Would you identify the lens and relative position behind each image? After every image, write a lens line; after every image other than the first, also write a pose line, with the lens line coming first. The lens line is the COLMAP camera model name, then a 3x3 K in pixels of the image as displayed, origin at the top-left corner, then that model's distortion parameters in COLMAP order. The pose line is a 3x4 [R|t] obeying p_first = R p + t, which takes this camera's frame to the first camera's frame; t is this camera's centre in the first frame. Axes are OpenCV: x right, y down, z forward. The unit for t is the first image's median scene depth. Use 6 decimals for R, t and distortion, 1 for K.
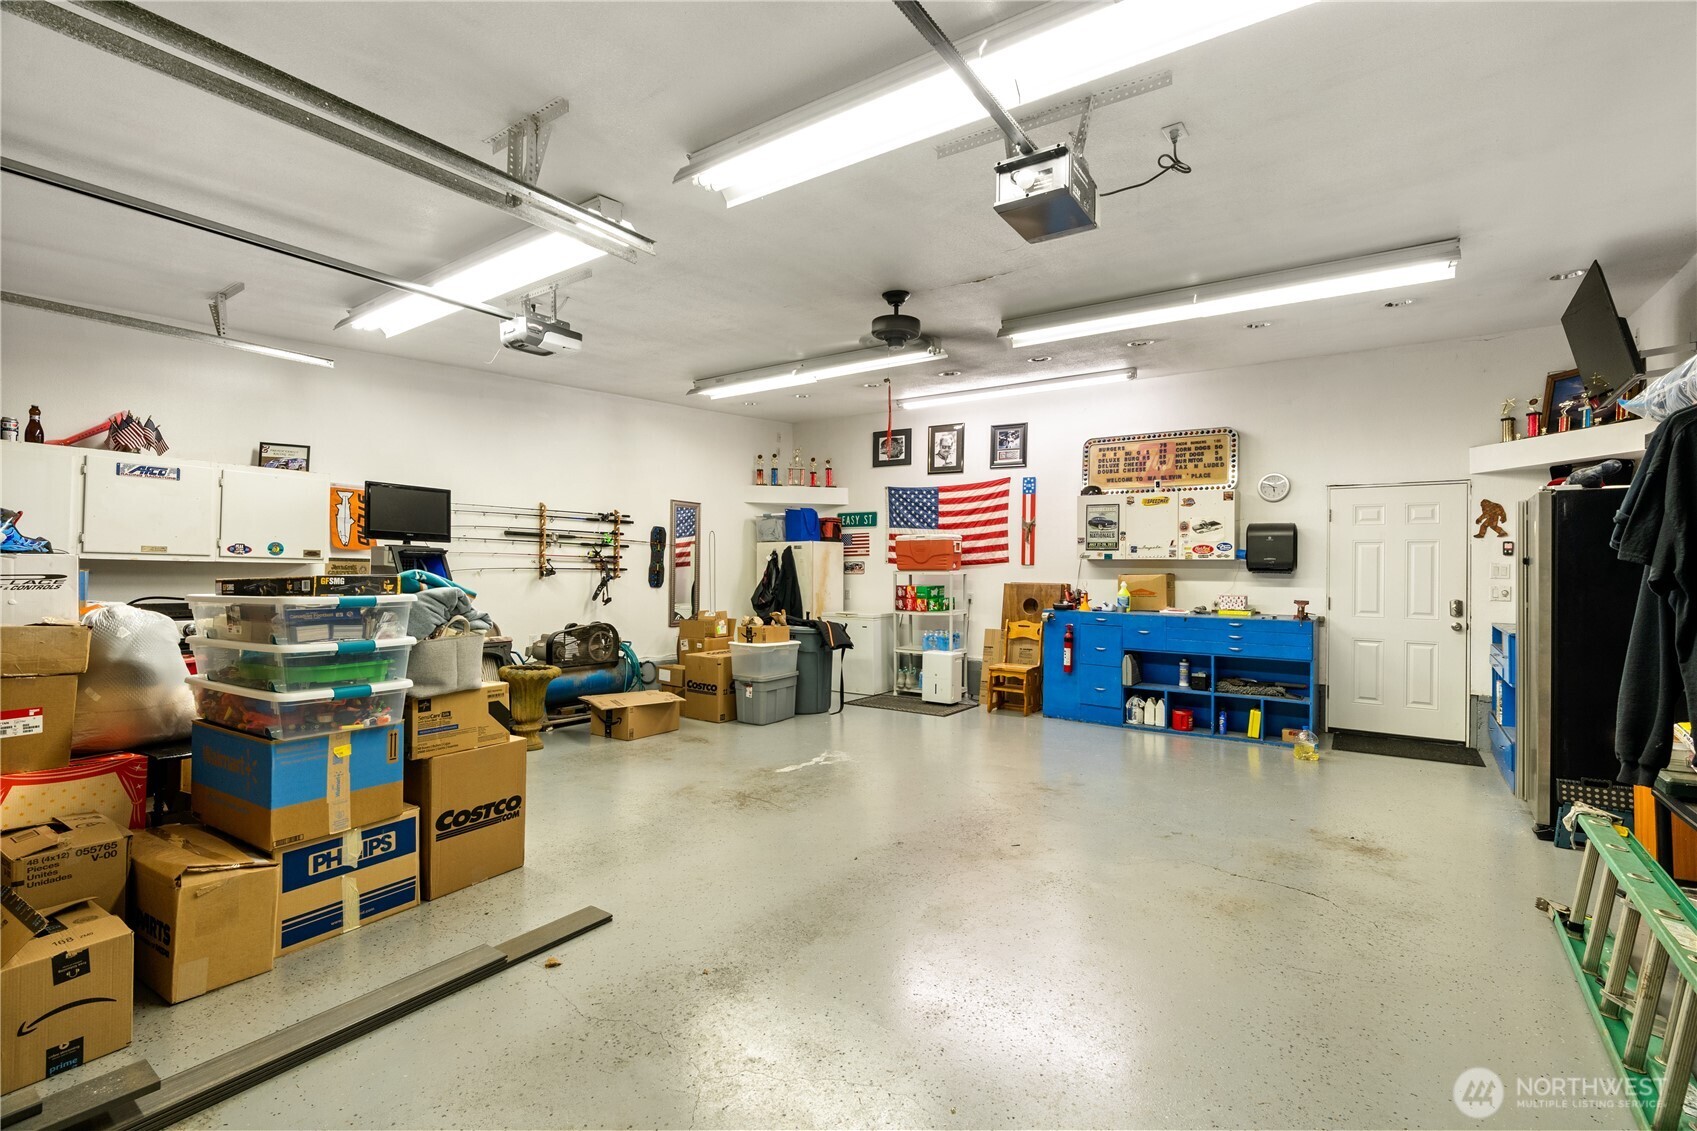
lens RADIAL K [[785.1, 0, 841.8], [0, 785.1, 578.7], [0, 0, 1]] dist [-0.014456, 0.007231]
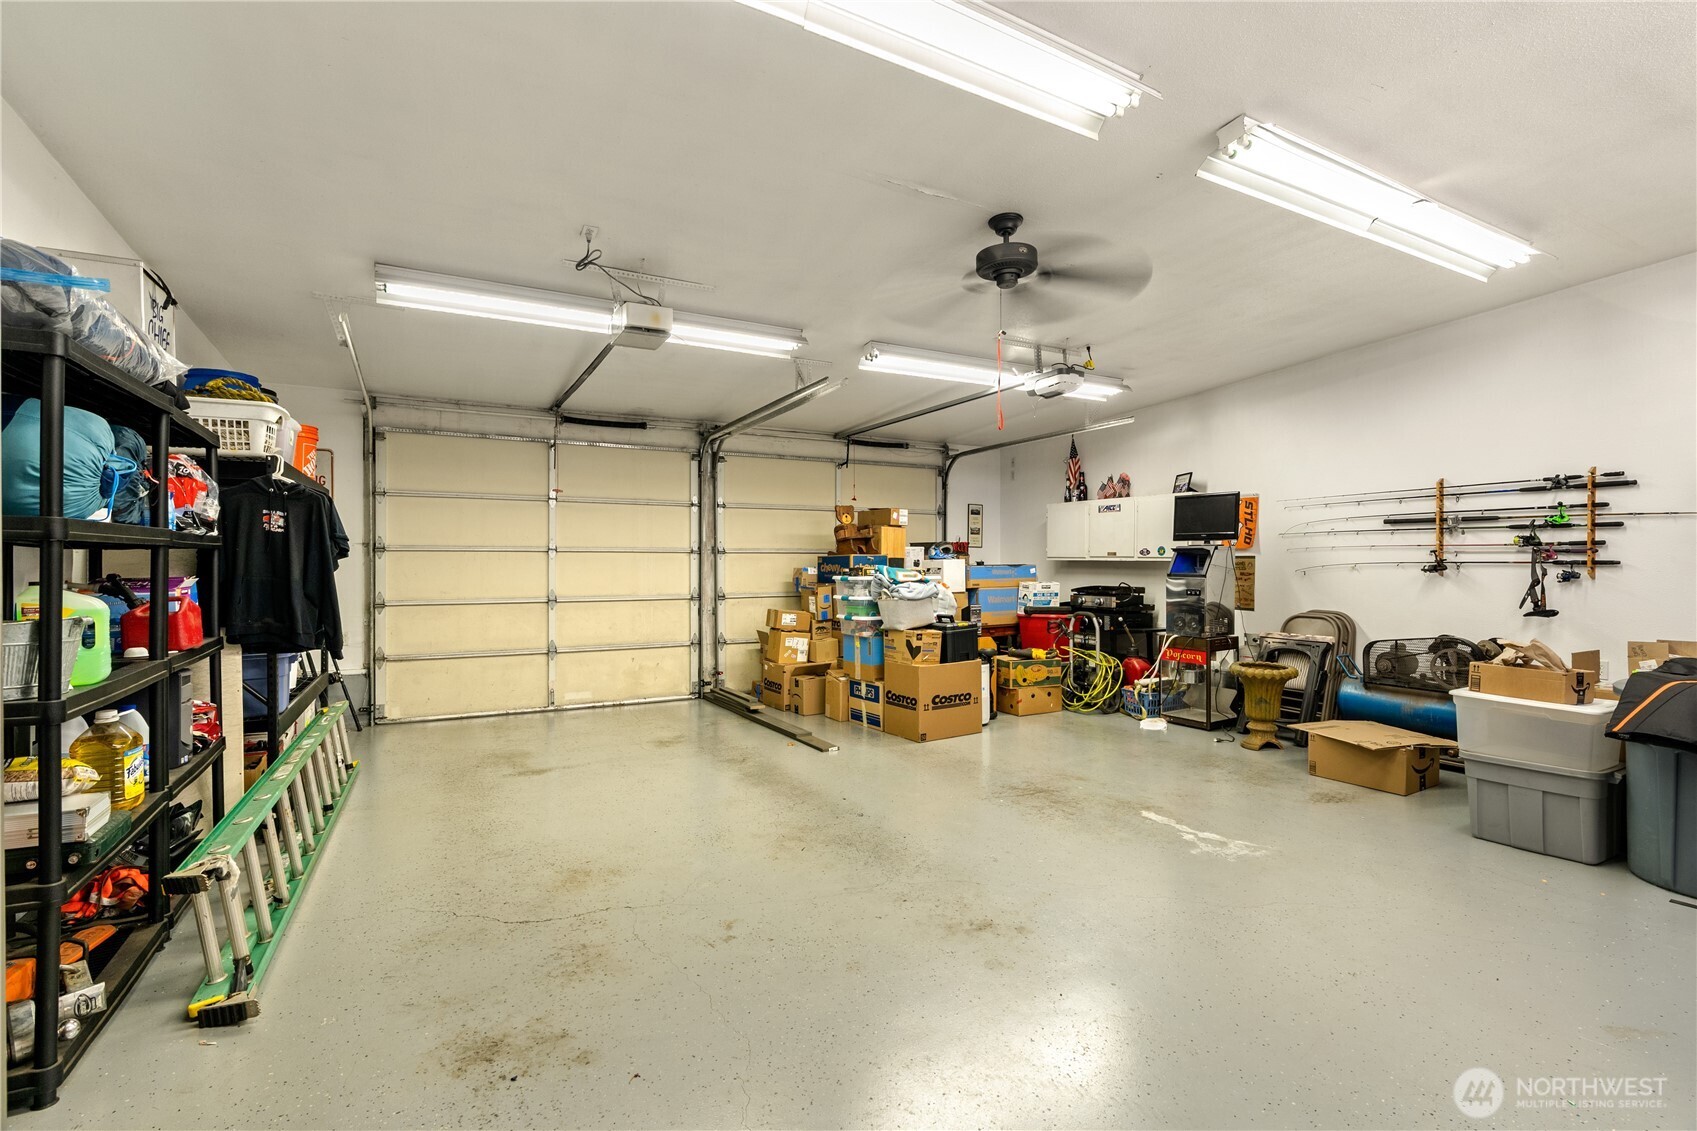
lens RADIAL K [[785.1, 0, 841.8], [0, 785.1, 578.7], [0, 0, 1]] dist [-0.014456, 0.007231]
pose [[-0.461459, 0.006879, -0.887135, 0.868895], [-0.010558, 0.999857, 0.013245, -0.001218], [0.887099, 0.015479, -0.461320, 1.227880]]
